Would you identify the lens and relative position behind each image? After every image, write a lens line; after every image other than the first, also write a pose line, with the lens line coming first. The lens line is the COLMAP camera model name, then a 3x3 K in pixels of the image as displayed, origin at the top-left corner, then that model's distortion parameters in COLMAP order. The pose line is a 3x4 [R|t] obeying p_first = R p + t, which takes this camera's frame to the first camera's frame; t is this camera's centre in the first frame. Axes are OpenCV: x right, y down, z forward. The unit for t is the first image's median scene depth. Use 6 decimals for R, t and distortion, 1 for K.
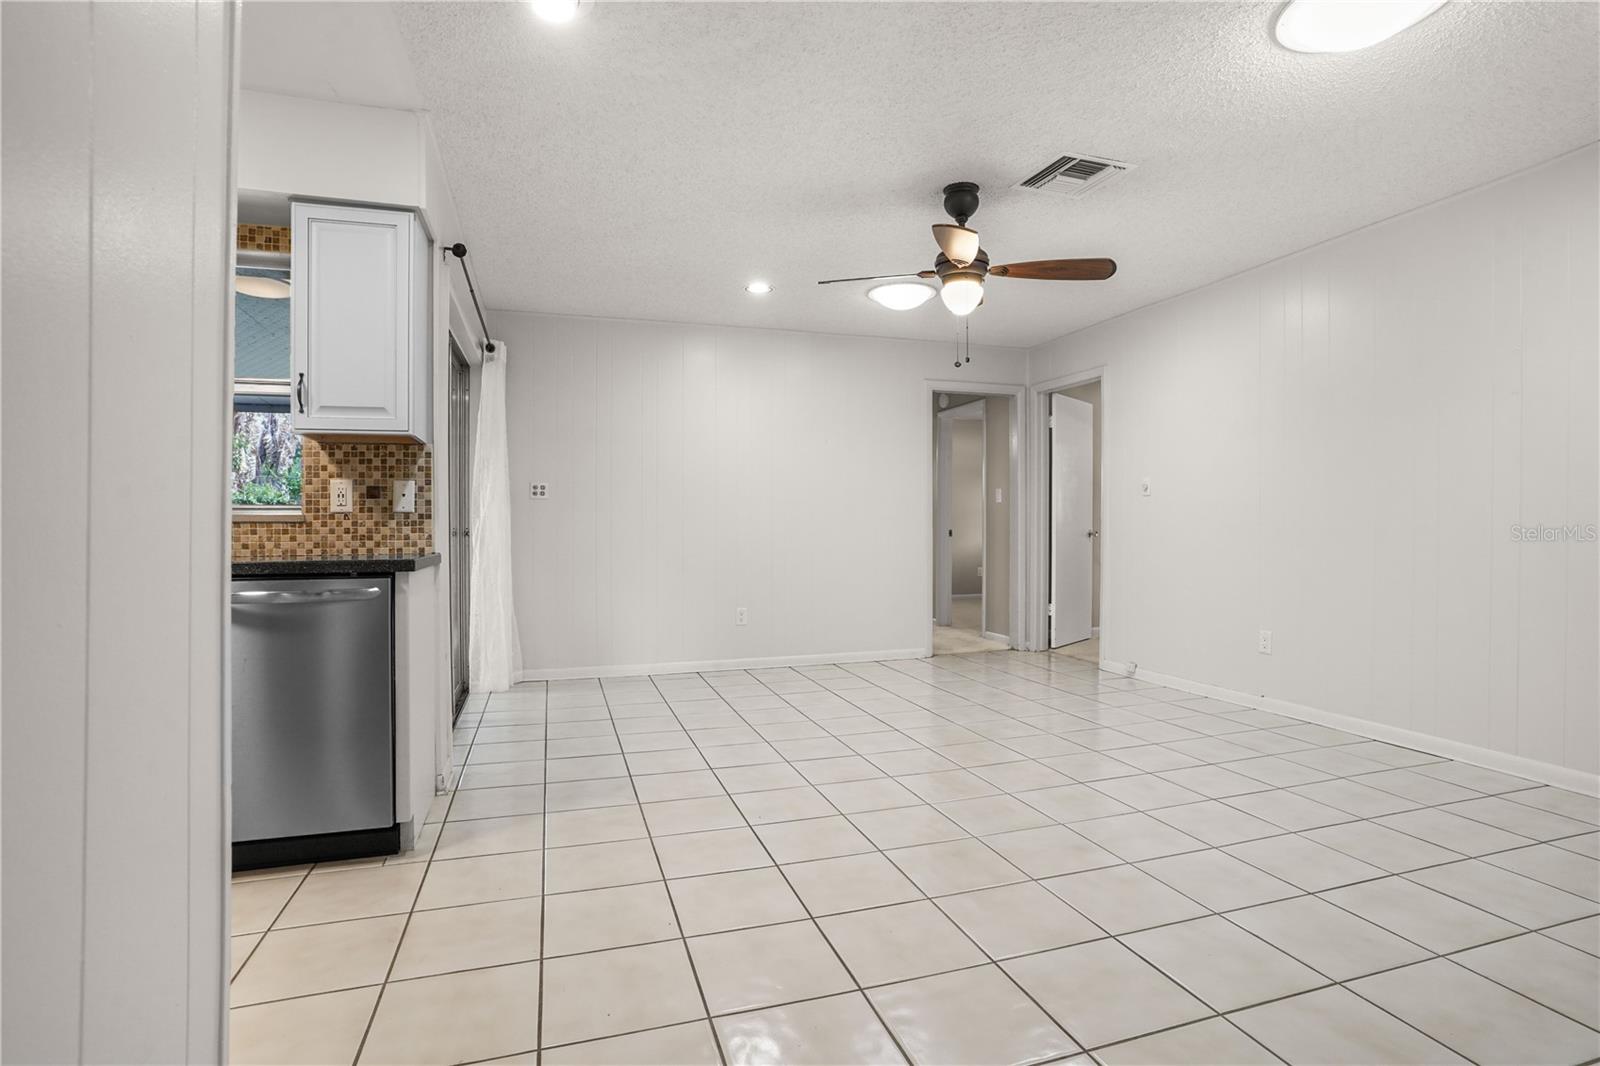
lens RADIAL K [[783.4, 0, 787.6], [0, 783.4, 518.9], [0, 0, 1]] dist [-0.050244, 0.024133]
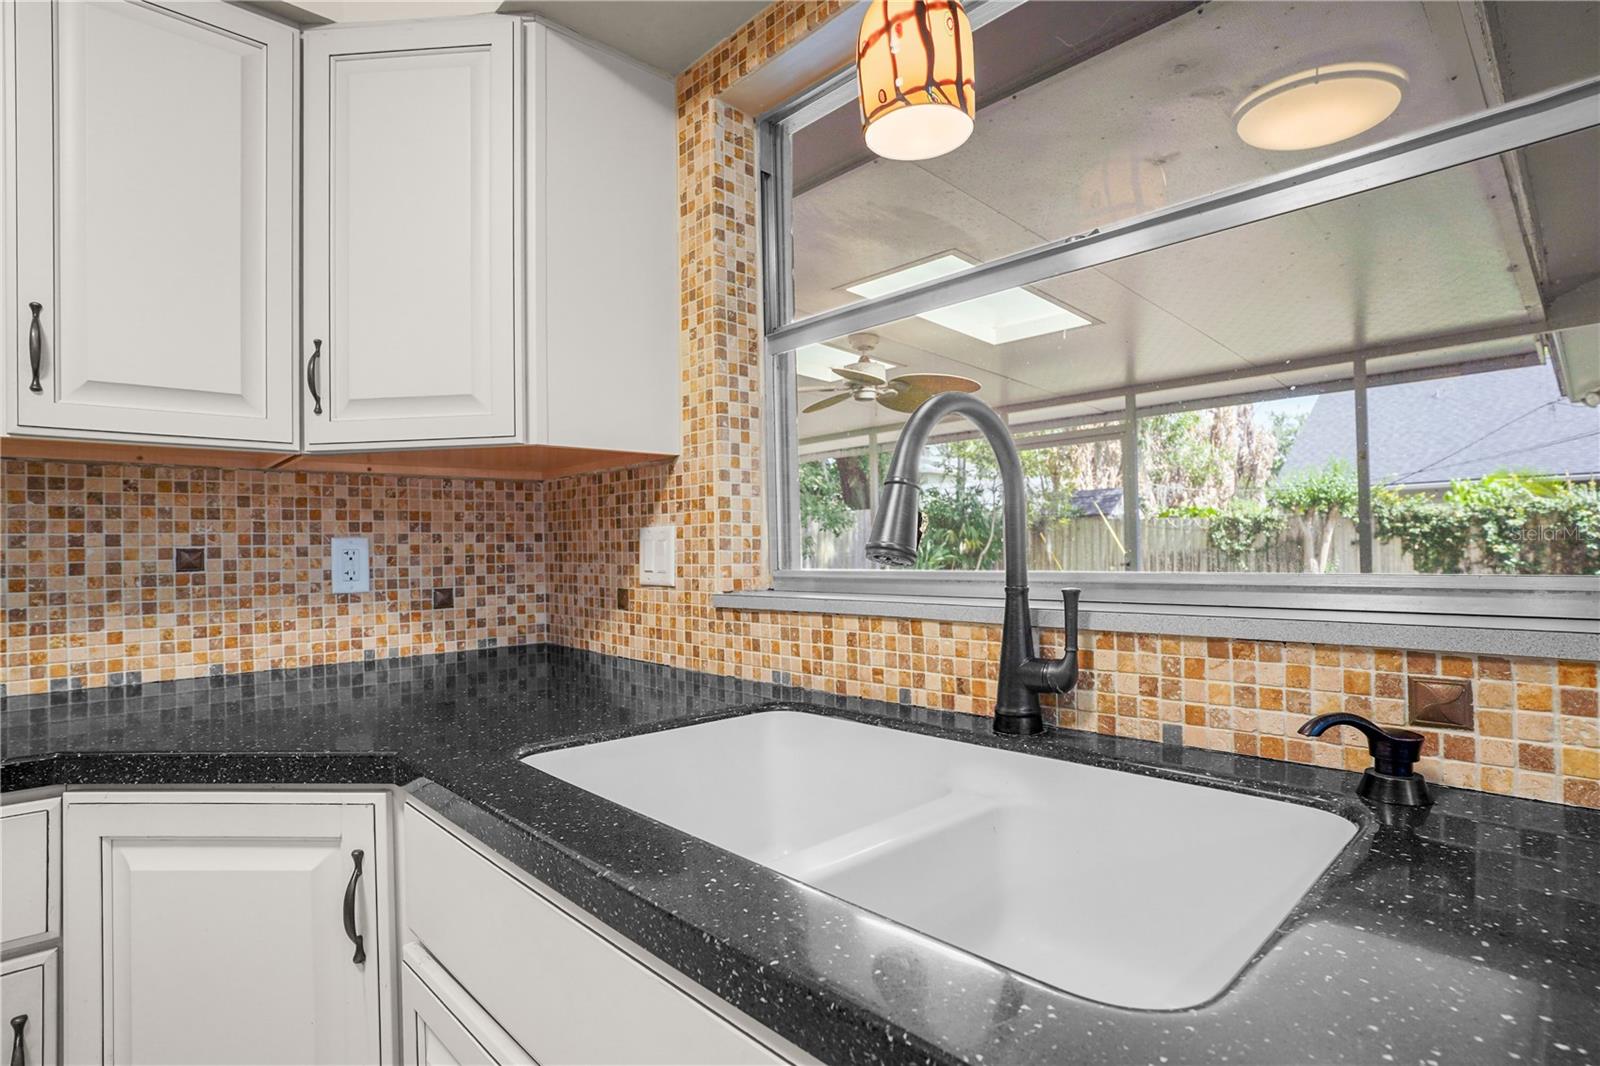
lens RADIAL K [[783.4, 0, 775.4], [0, 783.4, 549.2], [0, 0, 1]] dist [-0.050244, 0.024133]
pose [[0.420257, -0.002783, -0.907401, -0.566632], [0.024005, 0.999679, 0.008052, -0.035613], [0.907088, -0.025166, 0.420189, 0.660178]]
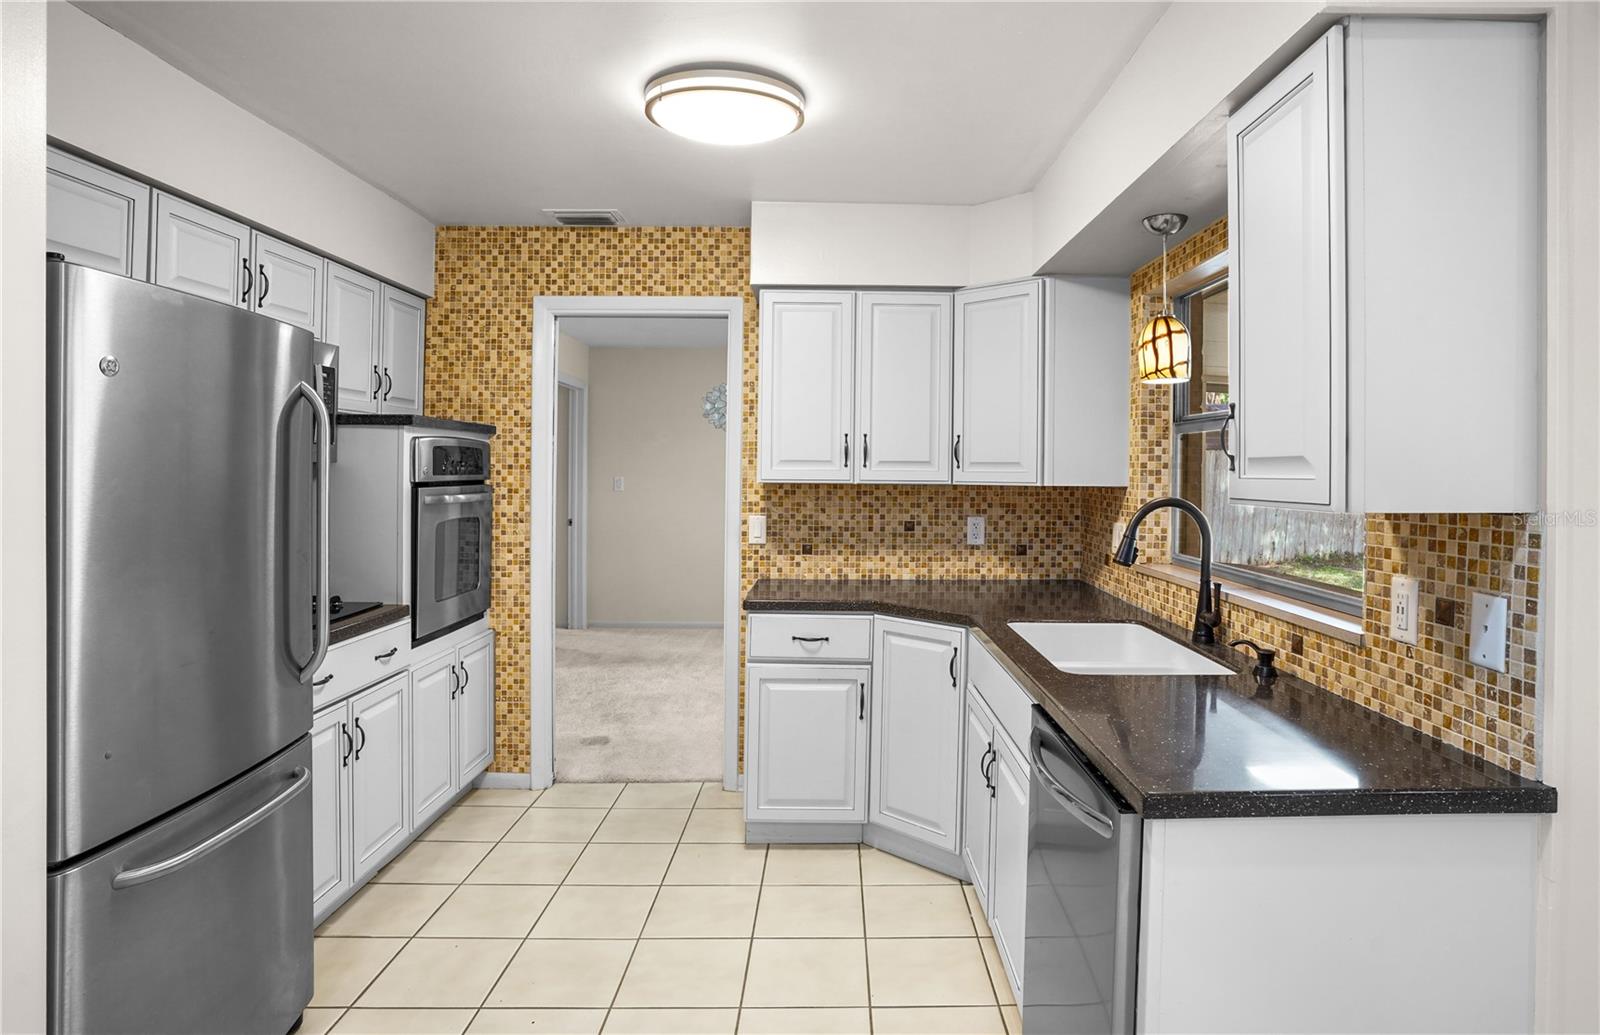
lens RADIAL K [[865.8, 0, 861.9], [0, 865.8, 487.1], [0, 0, 1]] dist [-0.062753, 0.018724]
pose [[-0.266967, 0.024790, -0.963387, 0.059775], [0.000422, 0.999672, 0.025607, -0.125283], [0.963706, 0.006430, -0.266890, 0.795223]]
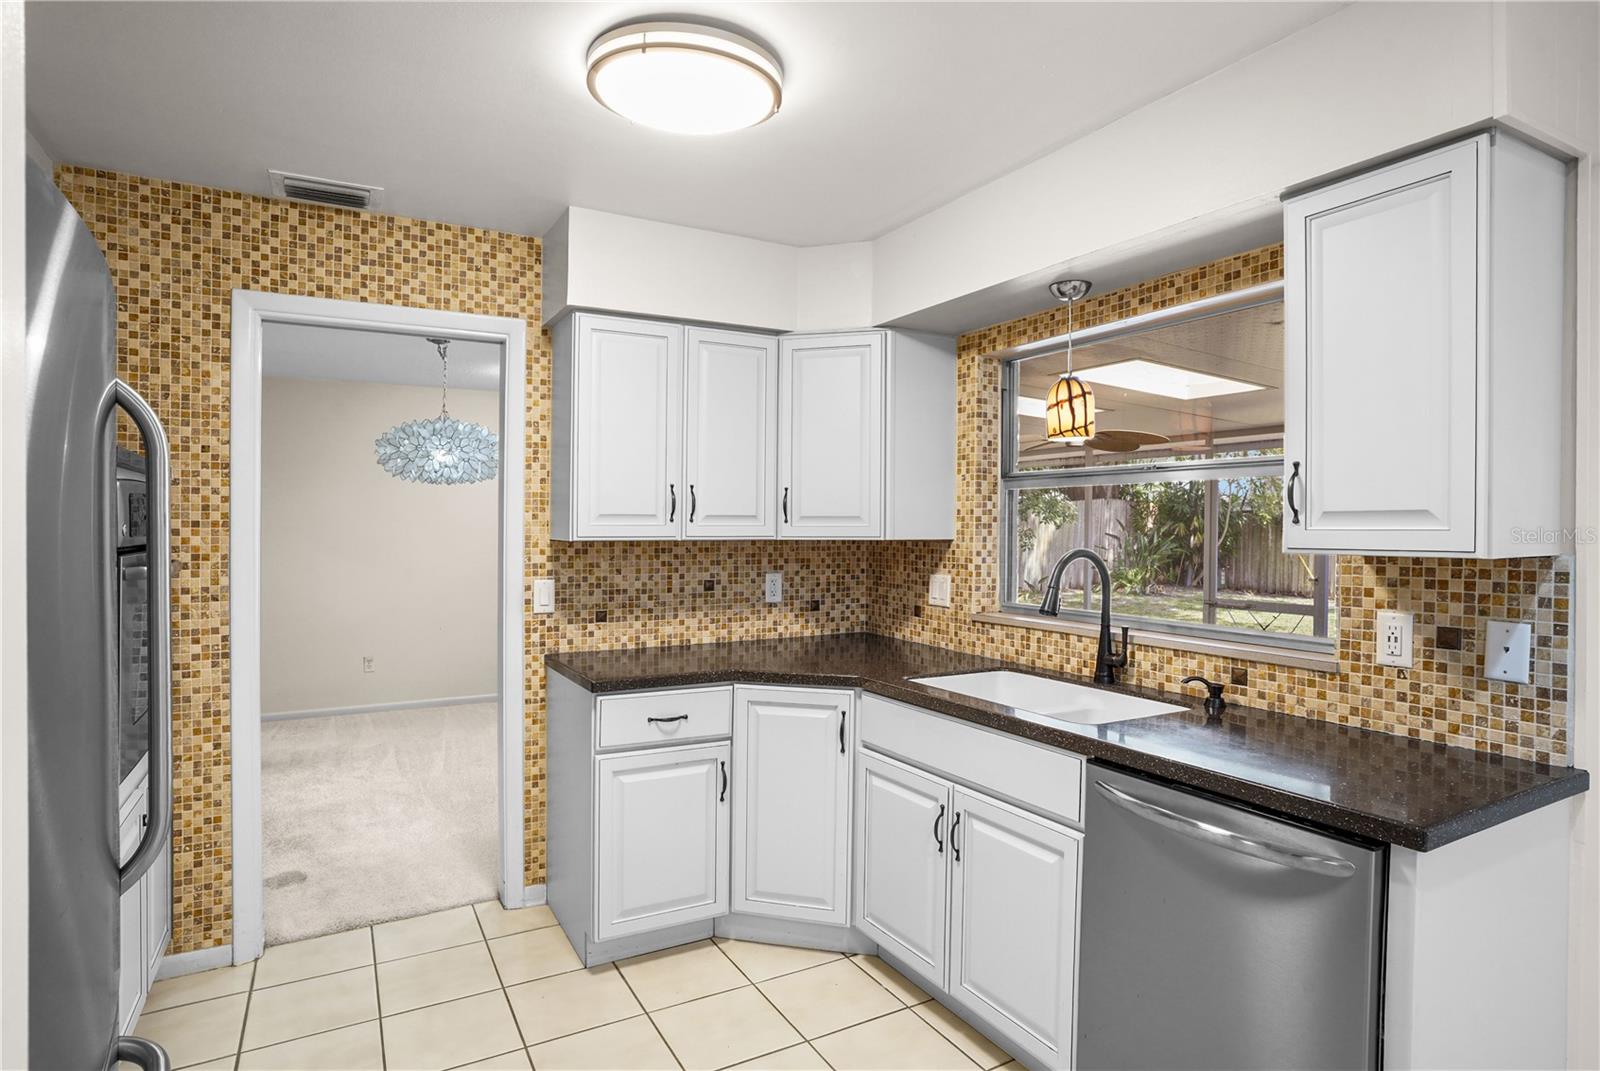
lens RADIAL K [[843.9, 0, 801.3], [0, 843.9, 546.9], [0, 0, 1]] dist [-0.063050, 0.030401]
pose [[0.207877, 0.030866, -0.977668, -0.037055], [0.002750, 0.999480, 0.032140, -0.124485], [0.978151, -0.009370, 0.207684, 0.399570]]
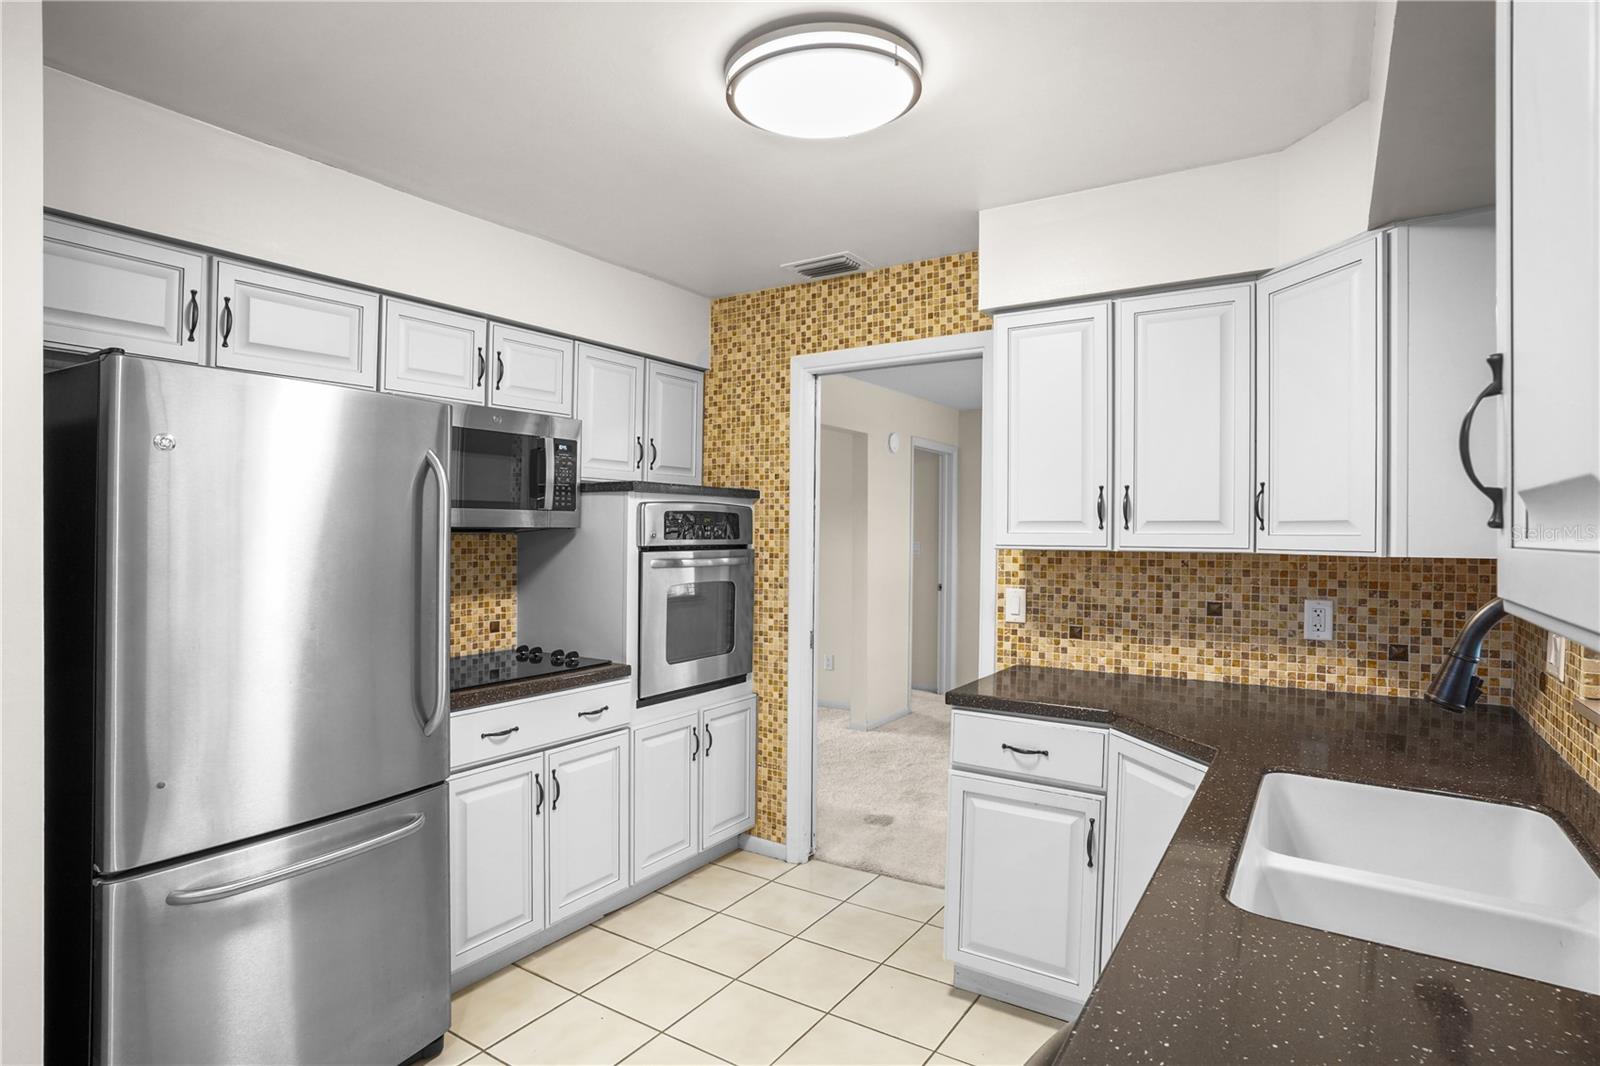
lens RADIAL K [[843.9, 0, 796.4], [0, 843.9, 535.7], [0, 0, 1]] dist [-0.063050, 0.030401]
pose [[-0.771361, 0.008440, -0.636342, -0.266452], [0.006466, 0.999964, 0.005424, -0.122798], [0.636365, 0.000069, -0.771388, 0.933296]]
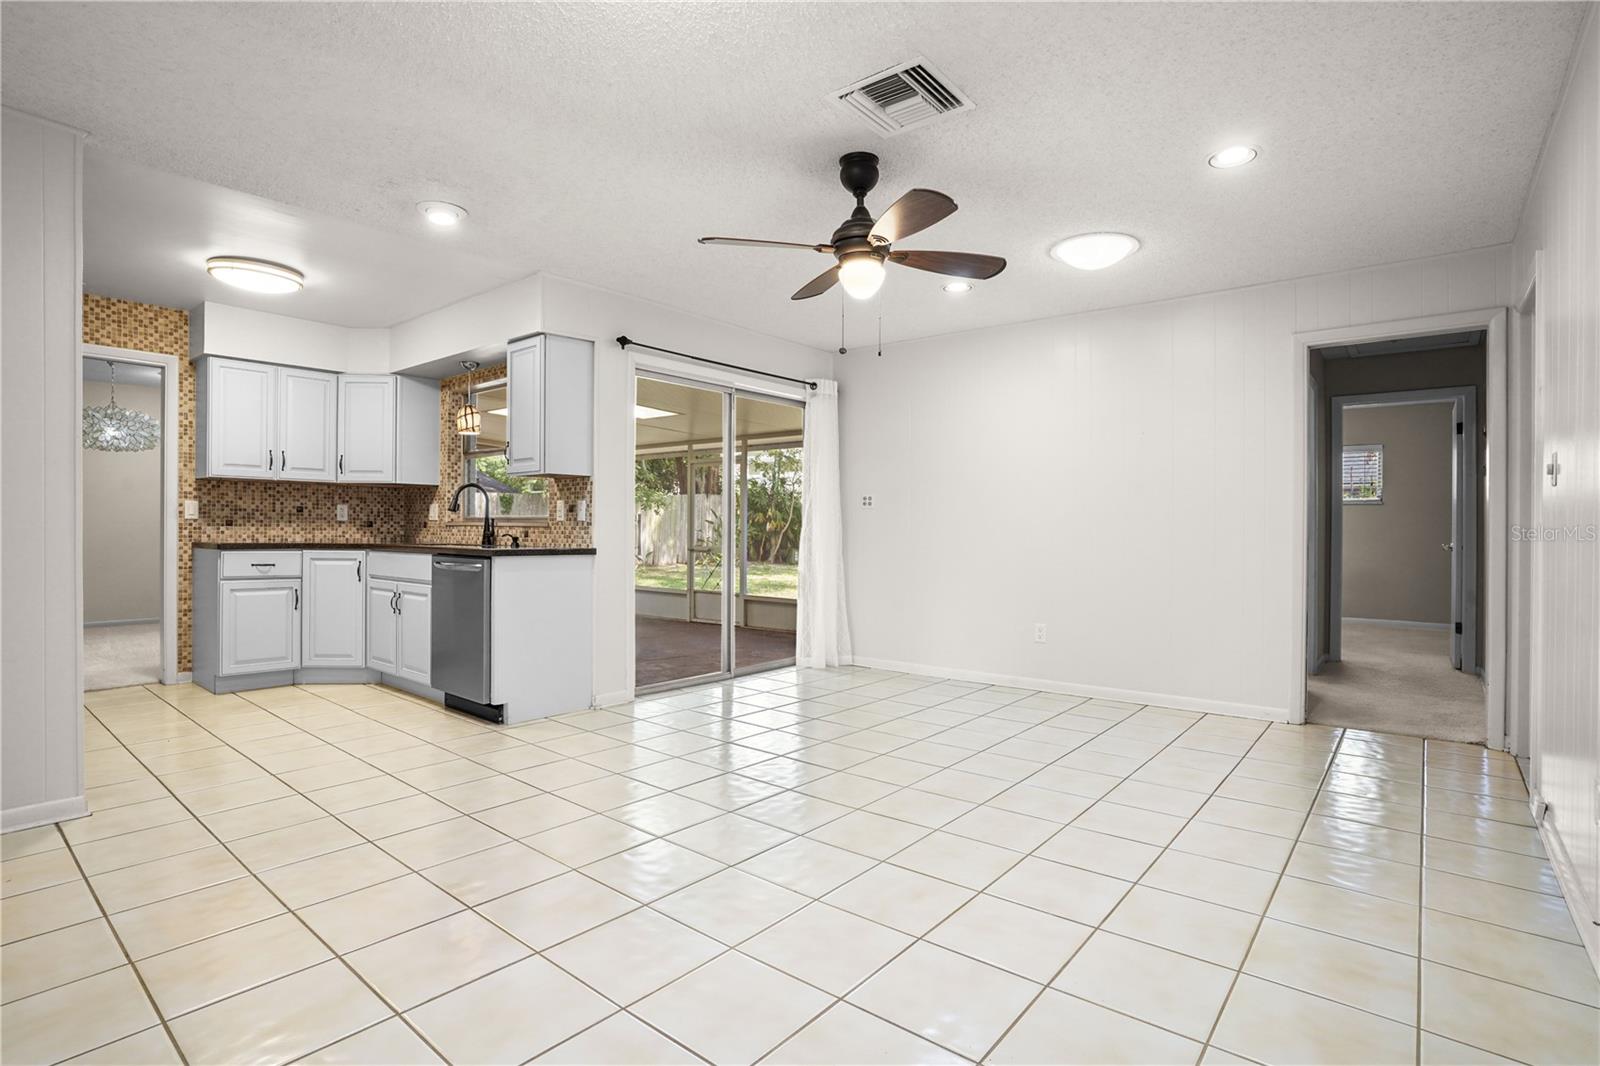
lens RADIAL K [[783.4, 0, 777.4], [0, 783.4, 553.0], [0, 0, 1]] dist [-0.050244, 0.024133]
pose [[0.526772, 0.037155, -0.849194, 1.060399], [-0.007565, 0.999210, 0.039026, -0.008550], [0.849973, -0.014133, 0.526636, 0.515796]]
